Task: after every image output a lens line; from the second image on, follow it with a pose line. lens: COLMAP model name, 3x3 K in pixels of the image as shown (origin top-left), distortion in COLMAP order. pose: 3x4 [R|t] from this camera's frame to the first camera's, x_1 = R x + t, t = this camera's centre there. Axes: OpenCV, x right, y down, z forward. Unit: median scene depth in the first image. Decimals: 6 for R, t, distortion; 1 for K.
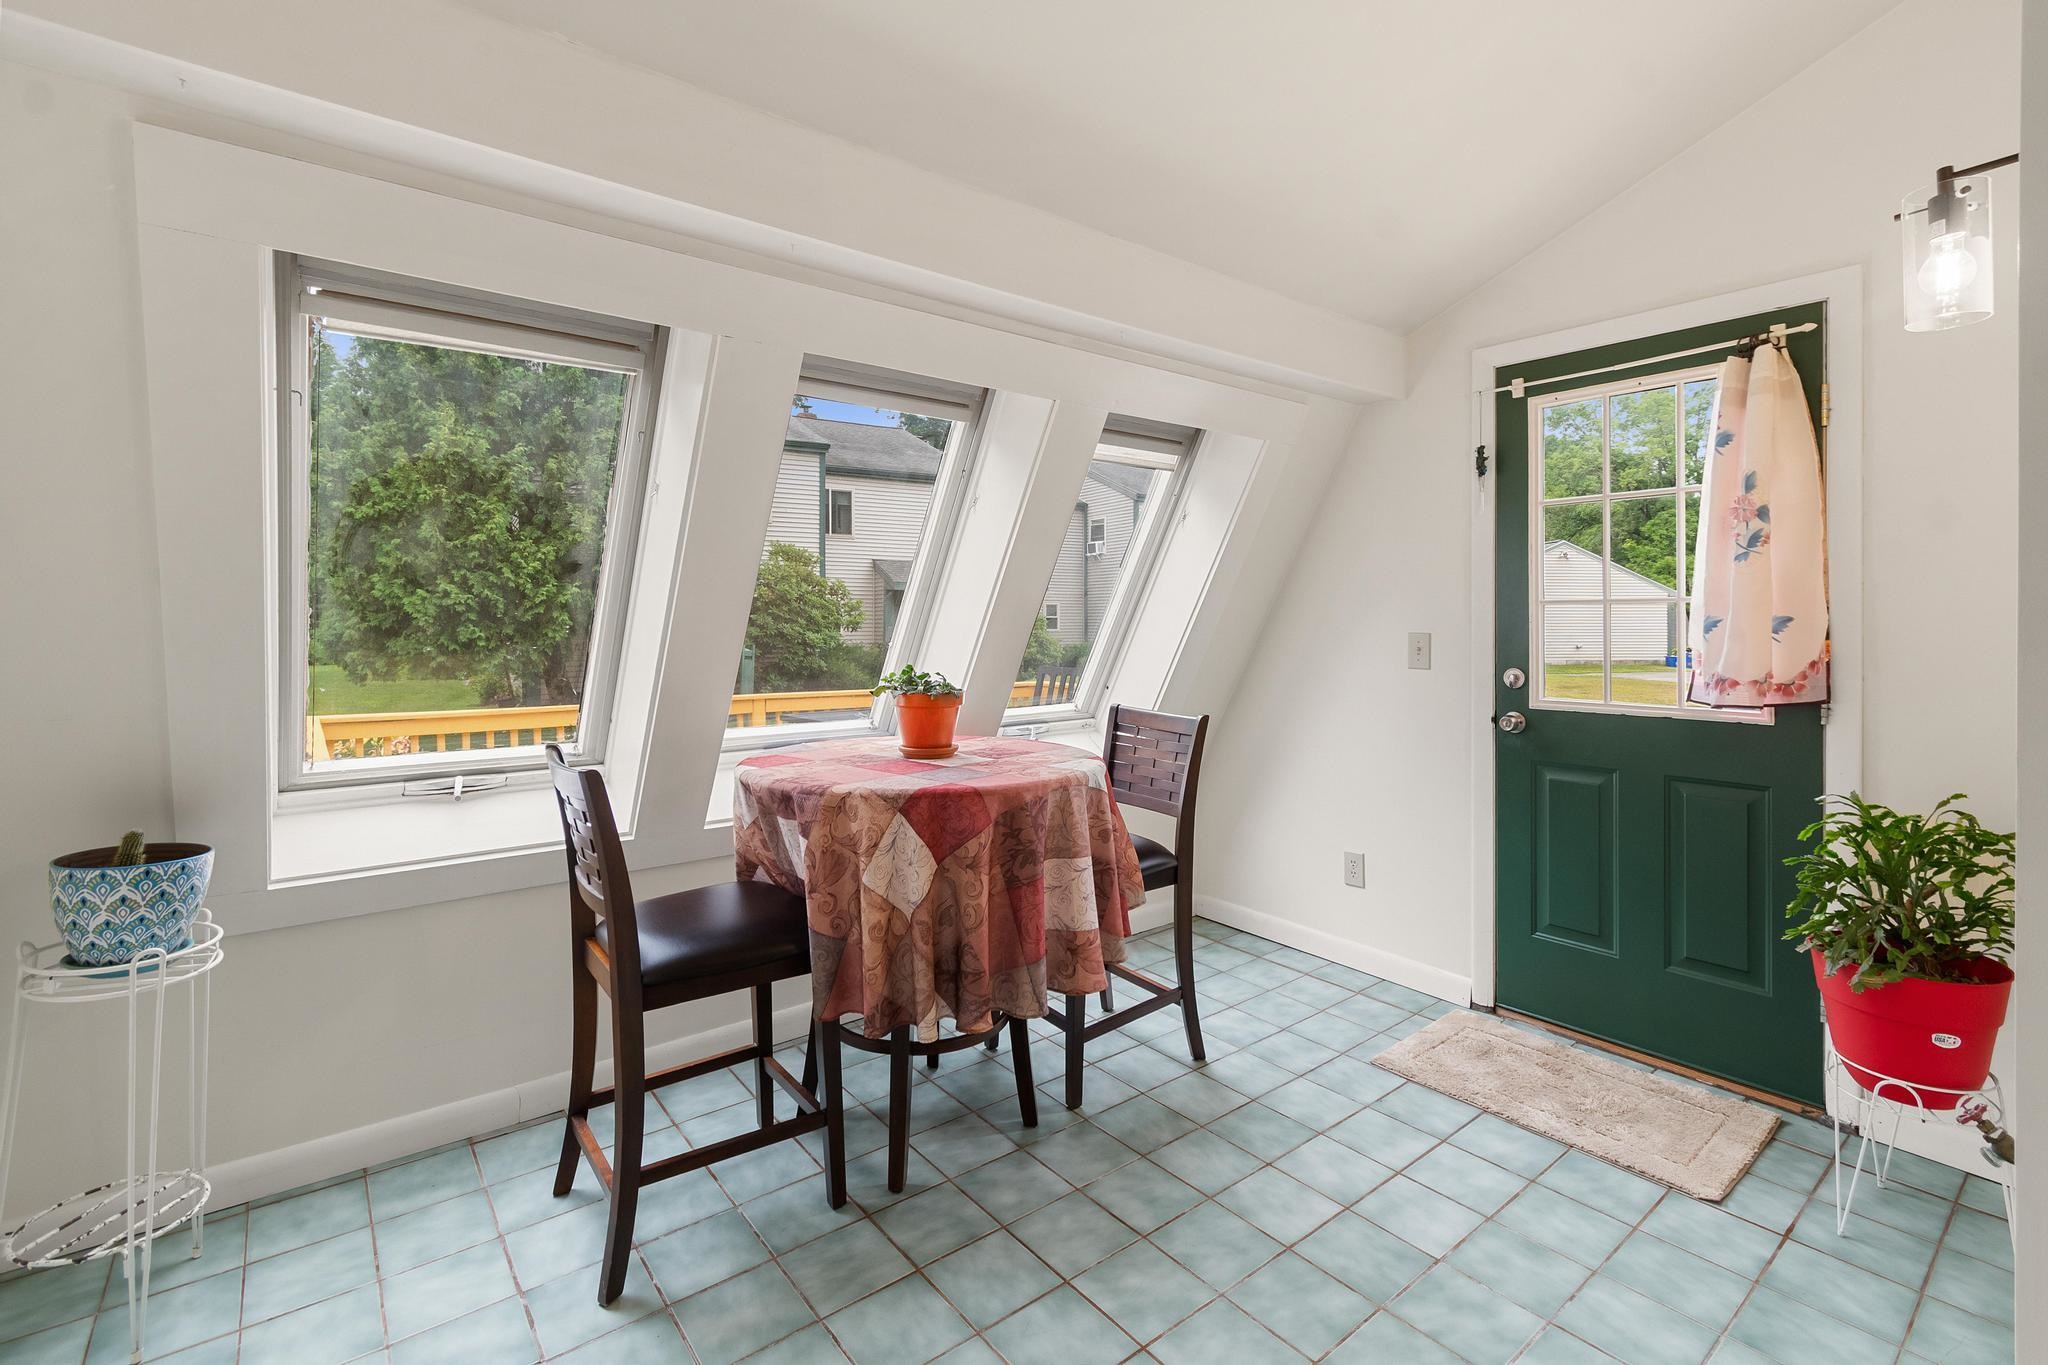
lens RADIAL K [[950.0, 0, 1036.6], [0, 950.0, 639.4], [0, 0, 1]] dist [0.000207, 0.000096]
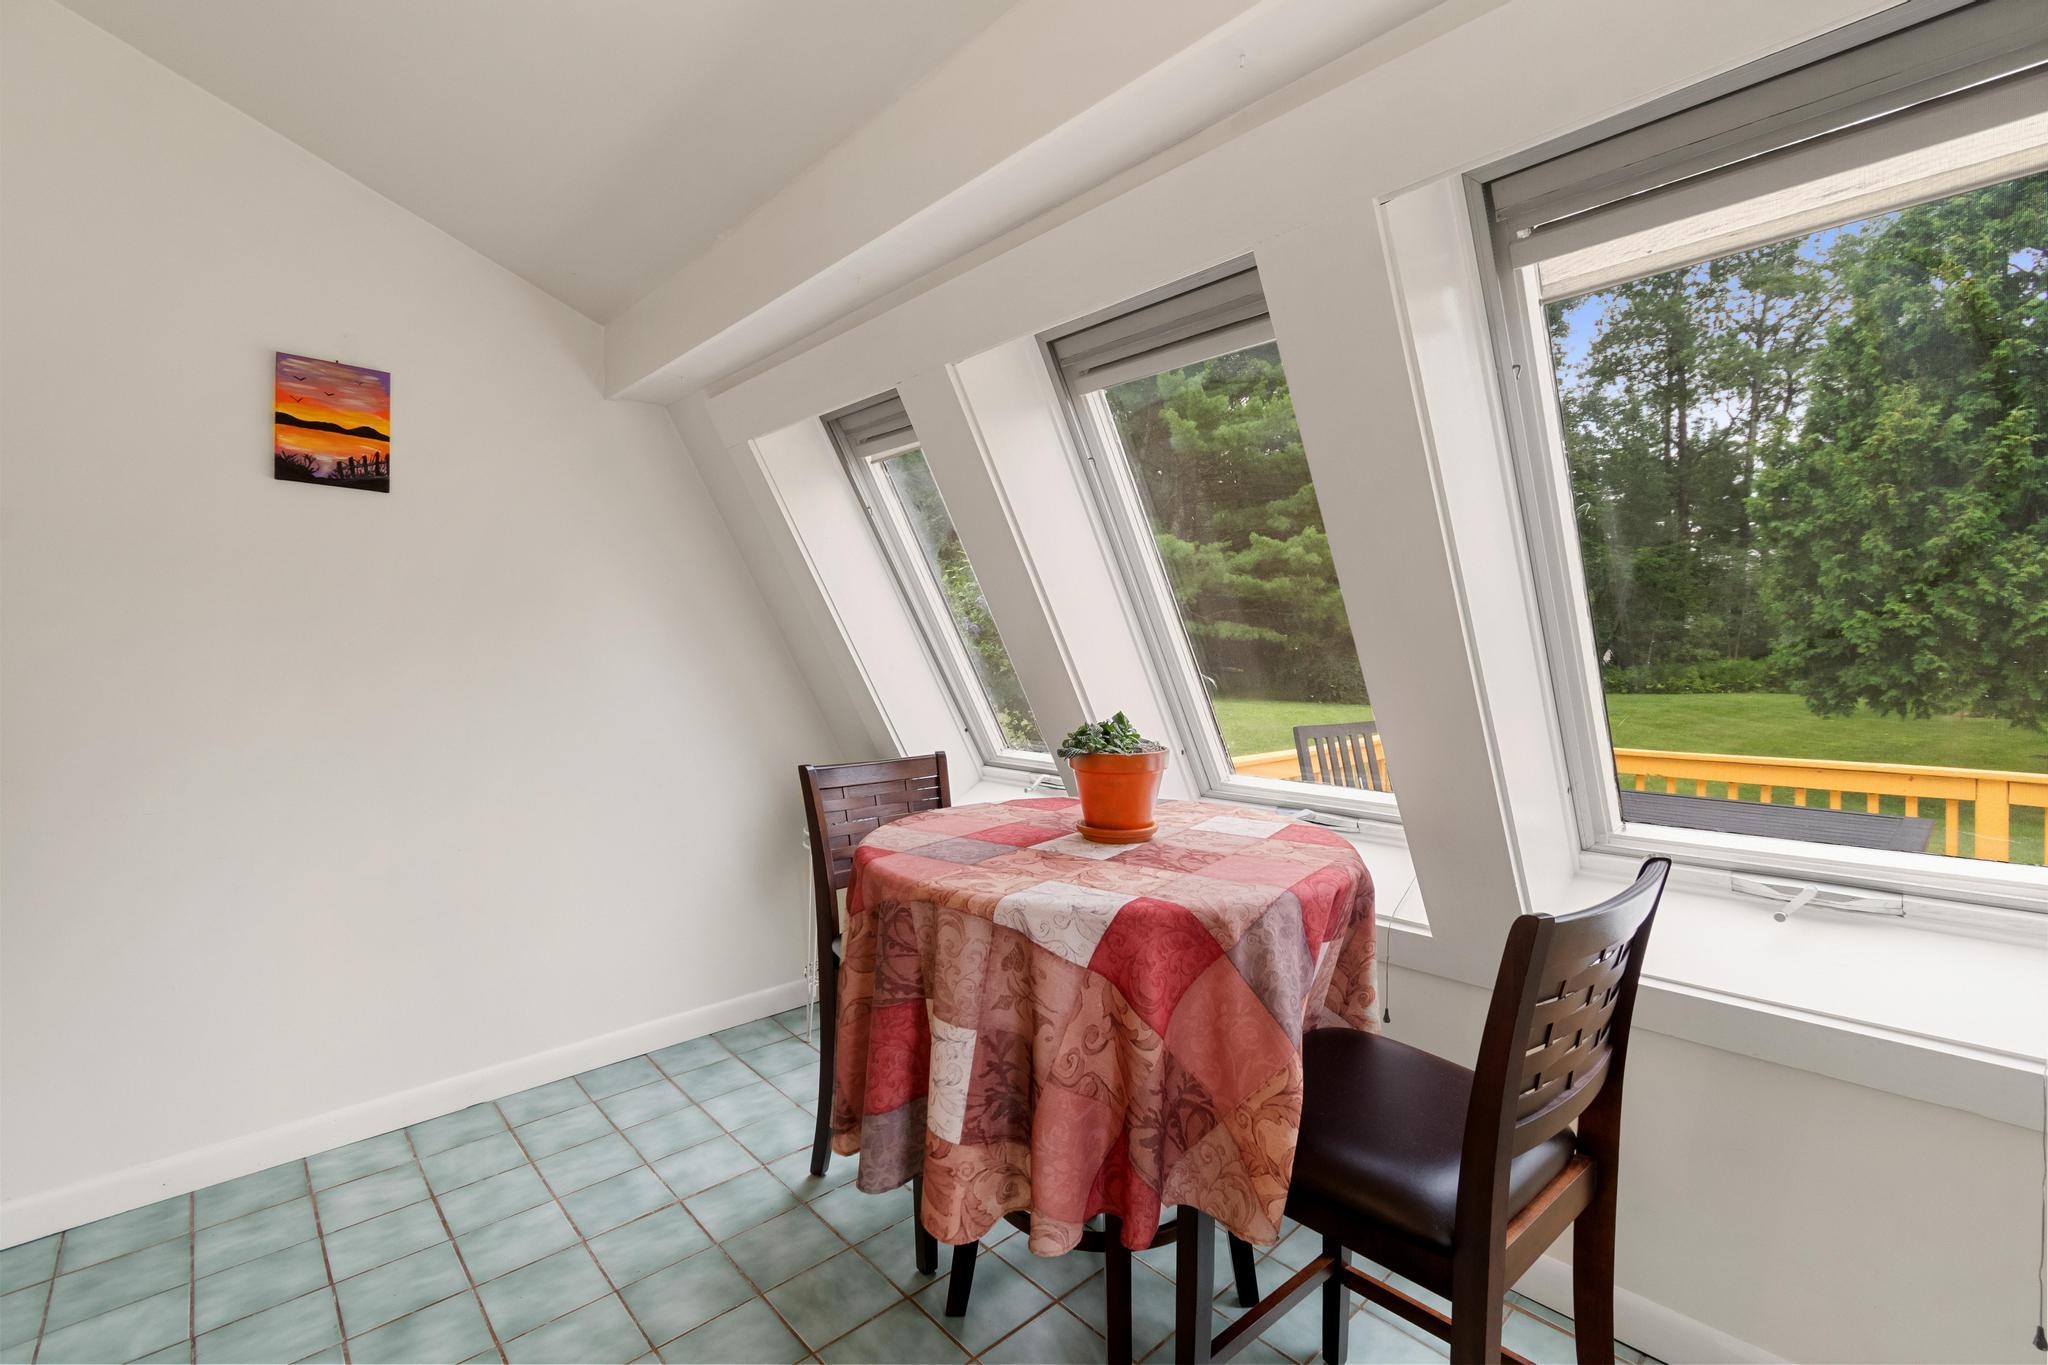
lens RADIAL K [[910.2, 0, 1024.0], [0, 910.2, 682.5], [0, 0, 1]] dist [0.001020, 0.000561]
pose [[0.065006, 0.035848, -0.997241, 0.123270], [-0.018959, 0.999219, 0.034683, -0.001915], [0.997705, 0.016652, 0.065635, 0.190644]]
